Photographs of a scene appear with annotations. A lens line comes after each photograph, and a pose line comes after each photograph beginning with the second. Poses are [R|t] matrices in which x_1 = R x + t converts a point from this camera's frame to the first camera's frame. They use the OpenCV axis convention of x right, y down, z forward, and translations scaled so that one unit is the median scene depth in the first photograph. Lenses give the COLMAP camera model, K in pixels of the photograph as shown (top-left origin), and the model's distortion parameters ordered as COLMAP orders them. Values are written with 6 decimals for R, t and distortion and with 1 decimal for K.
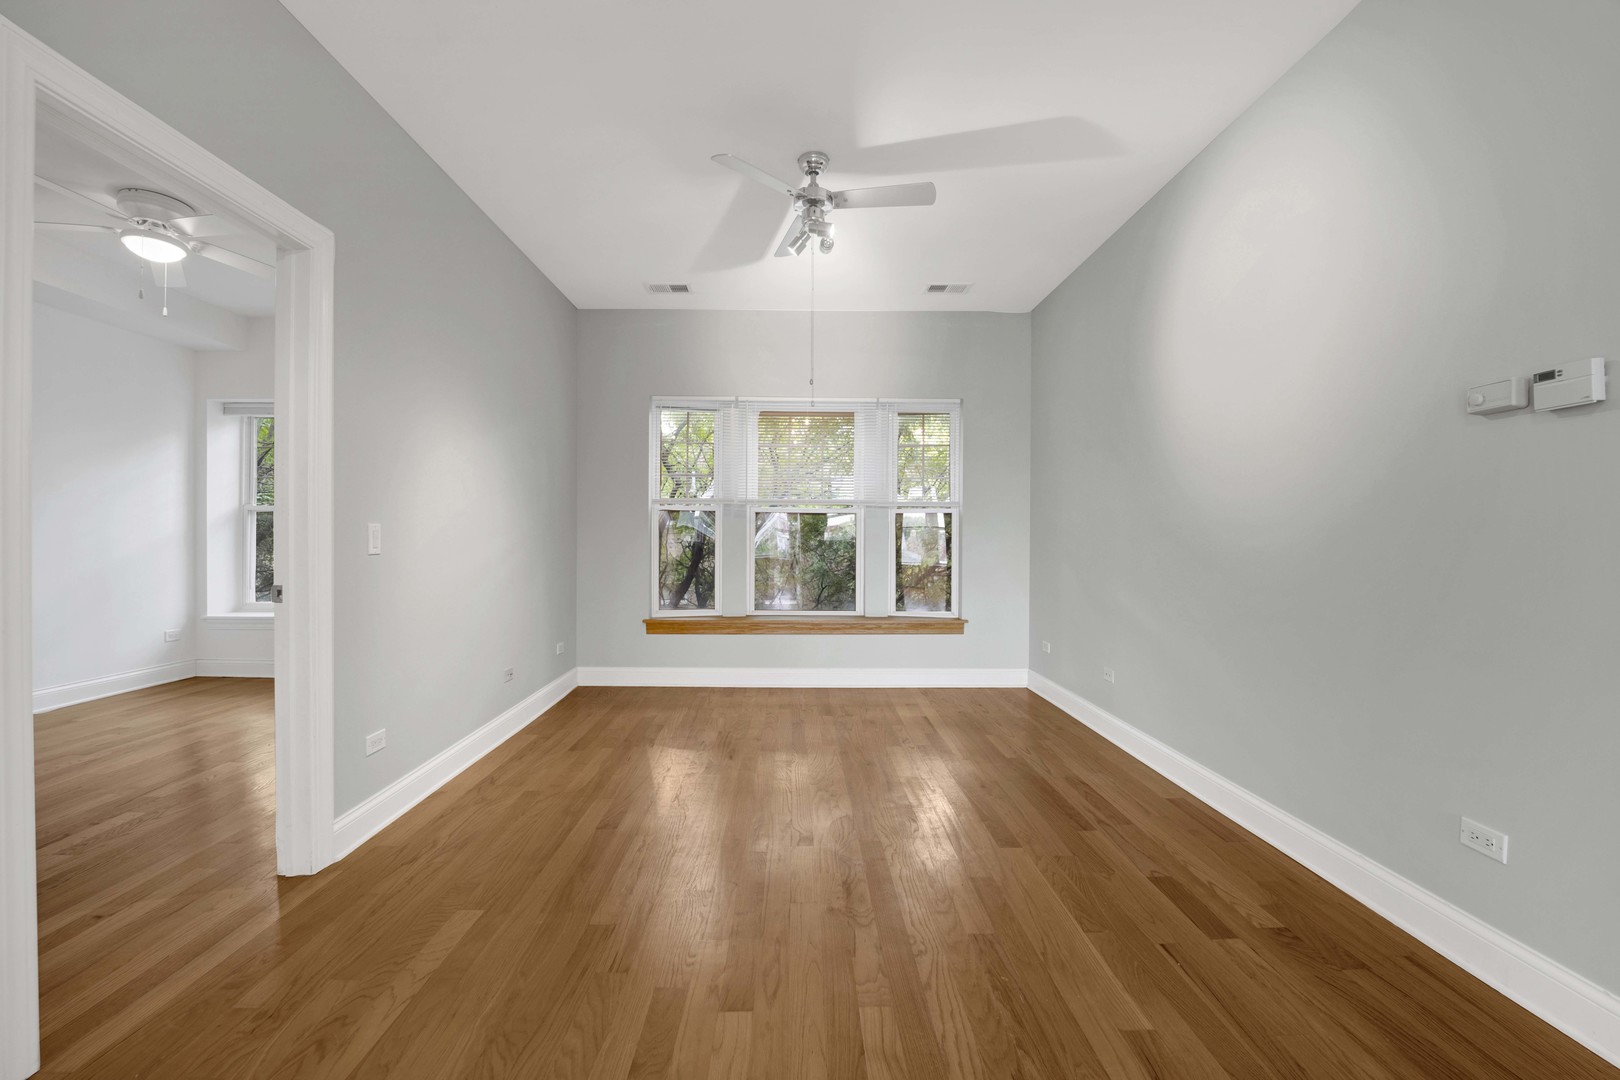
lens RADIAL K [[689.2, 0, 801.1], [0, 689.2, 541.2], [0, 0, 1]] dist [-0.018189, -0.000814]
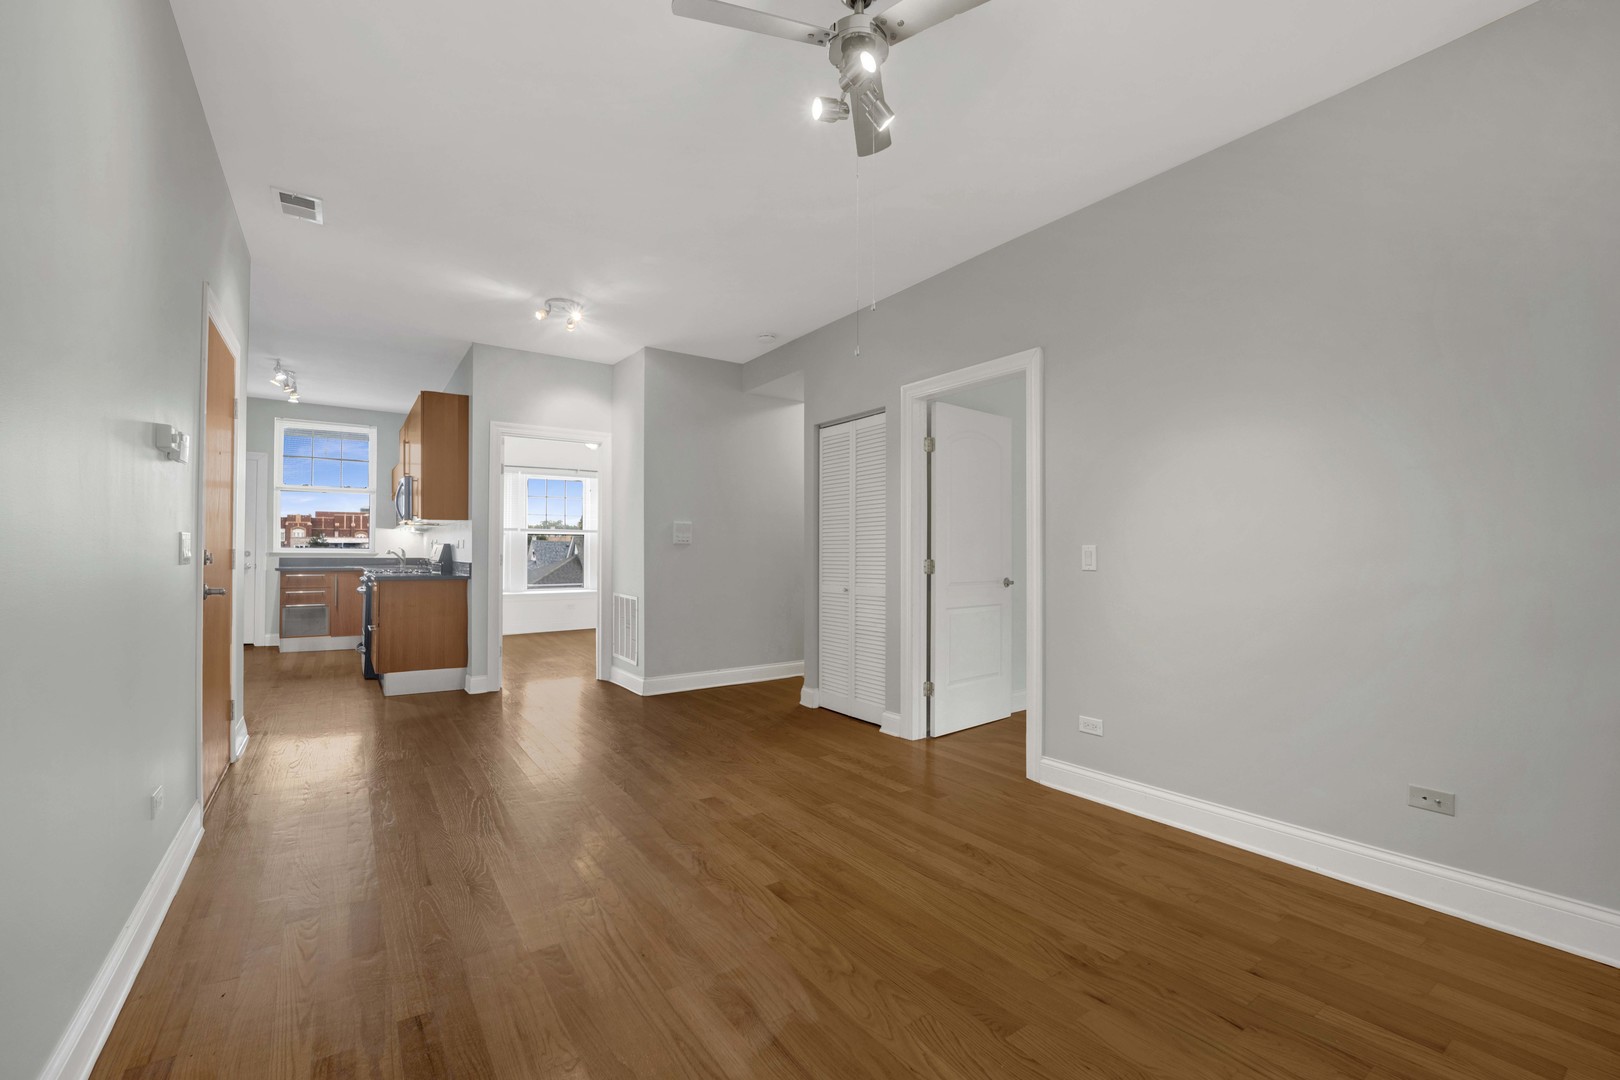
lens RADIAL K [[671.5, 0, 805.2], [0, 671.5, 546.2], [0, 0, 1]] dist [0.000998, -0.000187]
pose [[-0.827061, -0.009909, -0.562025, 0.411973], [-0.009544, 0.999948, -0.003585, -0.013299], [0.562032, 0.002398, -0.827112, 1.494753]]
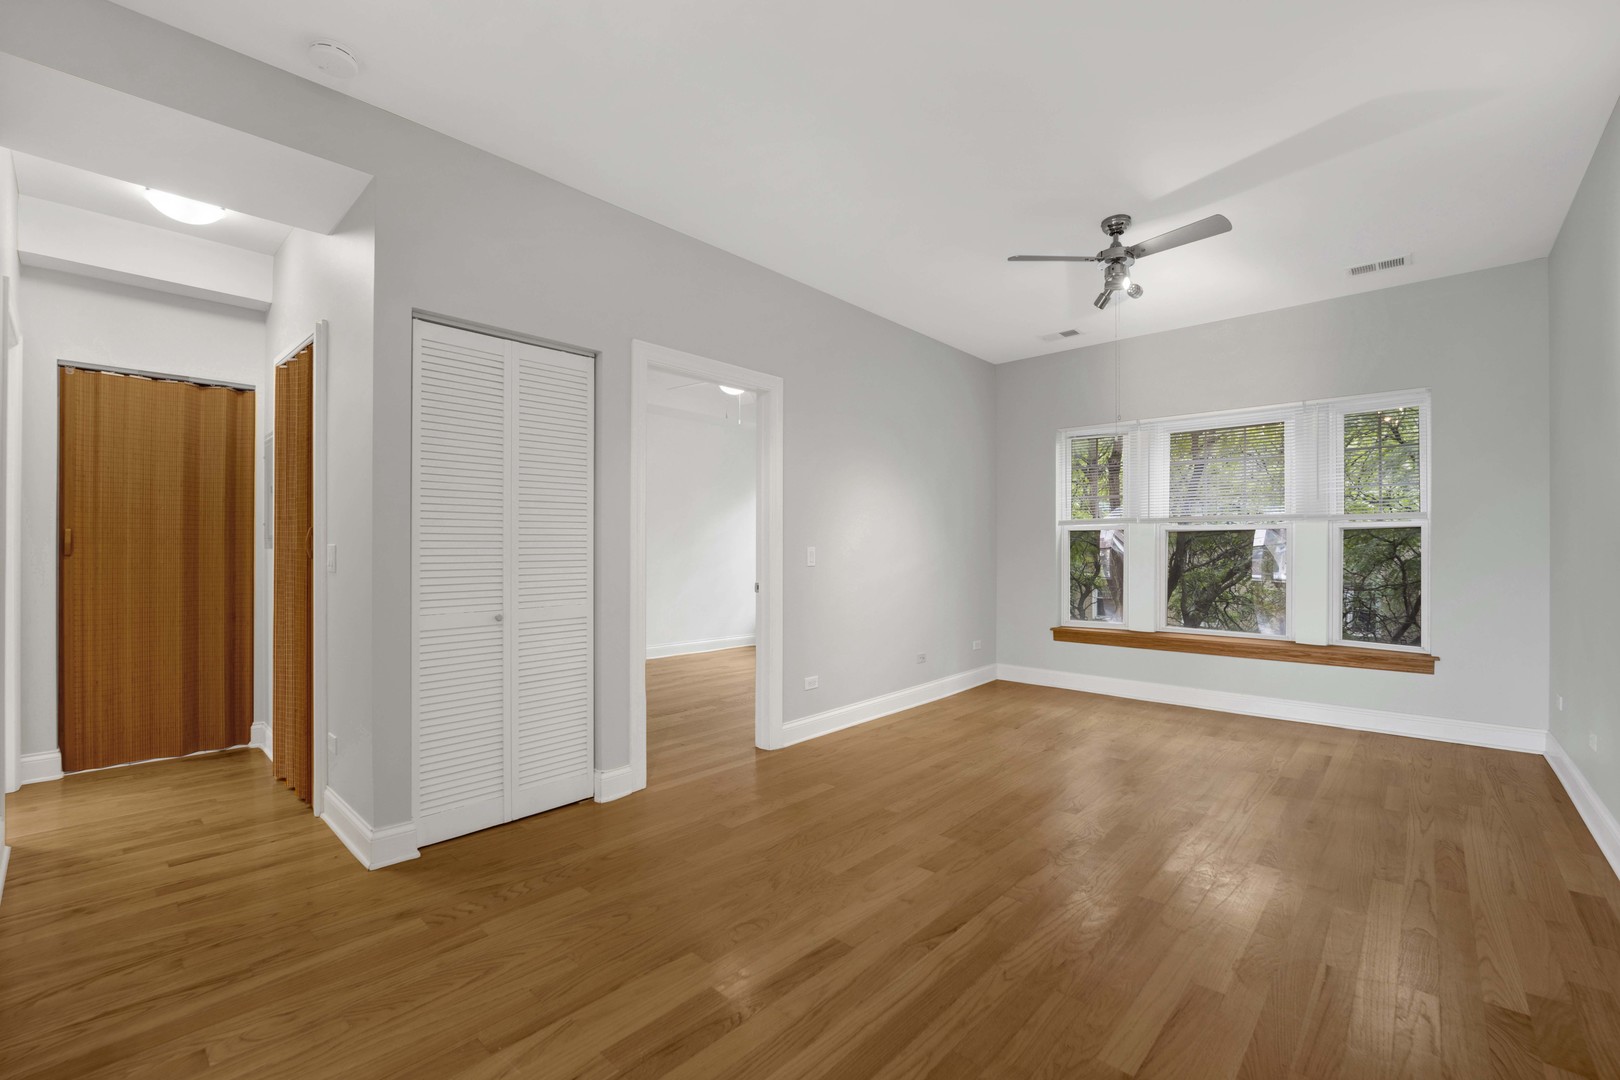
lens RADIAL K [[684.0, 0, 798.7], [0, 684.0, 545.7], [0, 0, 1]] dist [-0.014440, -0.000268]
pose [[0.722492, -0.007125, -0.691343, 0.413505], [-0.003195, 0.999902, -0.013644, -0.006285], [0.691372, 0.012067, 0.722398, -0.164539]]
